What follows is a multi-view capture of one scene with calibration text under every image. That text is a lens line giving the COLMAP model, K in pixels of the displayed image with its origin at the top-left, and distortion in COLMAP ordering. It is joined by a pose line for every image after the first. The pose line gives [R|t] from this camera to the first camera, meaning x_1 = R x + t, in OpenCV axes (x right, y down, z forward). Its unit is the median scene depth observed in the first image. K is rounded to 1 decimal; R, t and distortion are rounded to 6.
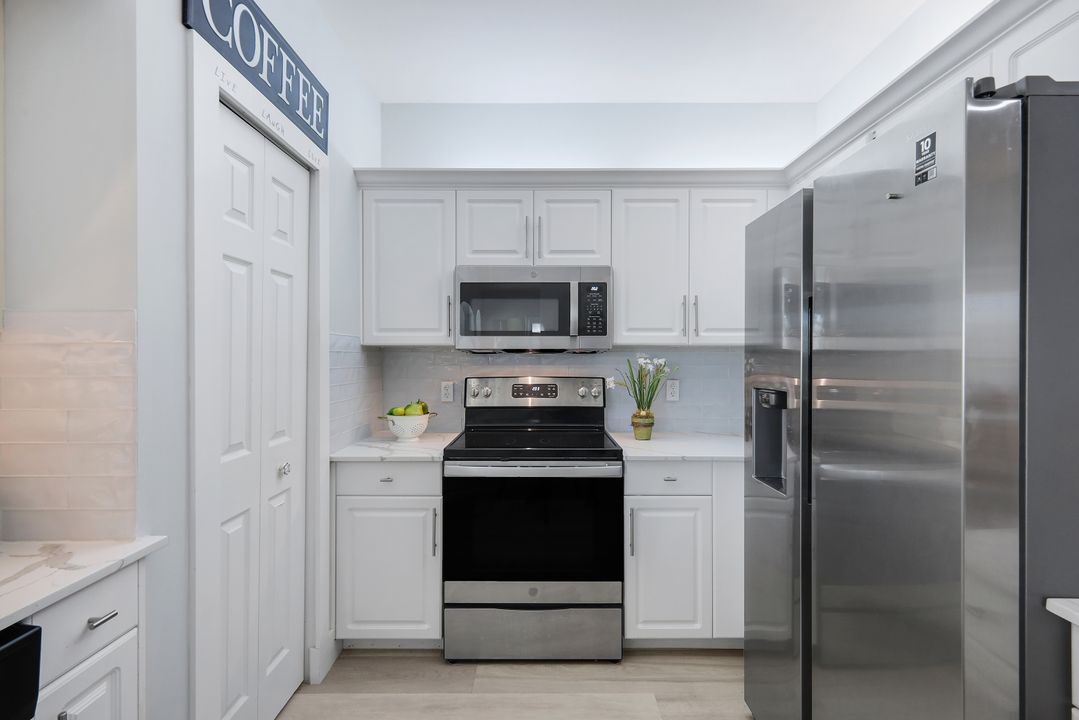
lens RADIAL K [[480.0, 0, 537.2], [0, 480.0, 358.4], [0, 0, 1]] dist [0.011036, 0.000218]
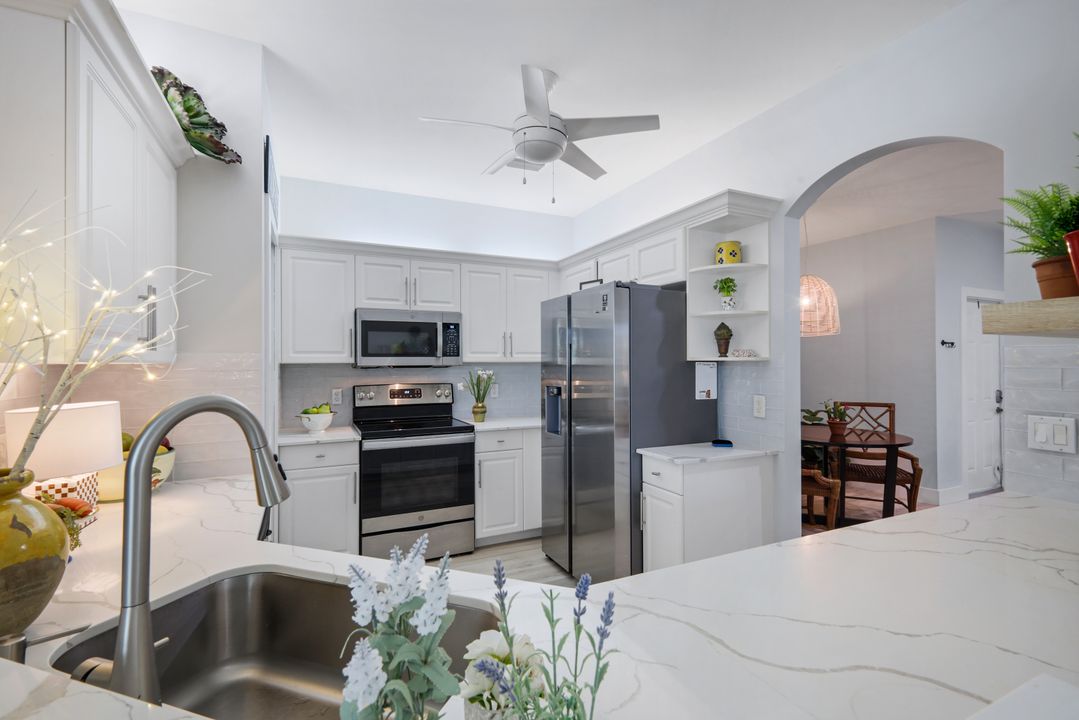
lens RADIAL K [[480.0, 0, 539.9], [0, 480.0, 358.0], [0, 0, 1]] dist [0.011036, 0.000218]
pose [[0.900153, -0.000725, 0.435572, -0.306165], [0.007042, 0.999892, -0.012887, -0.020475], [-0.435516, 0.014668, 0.900061, -0.542747]]
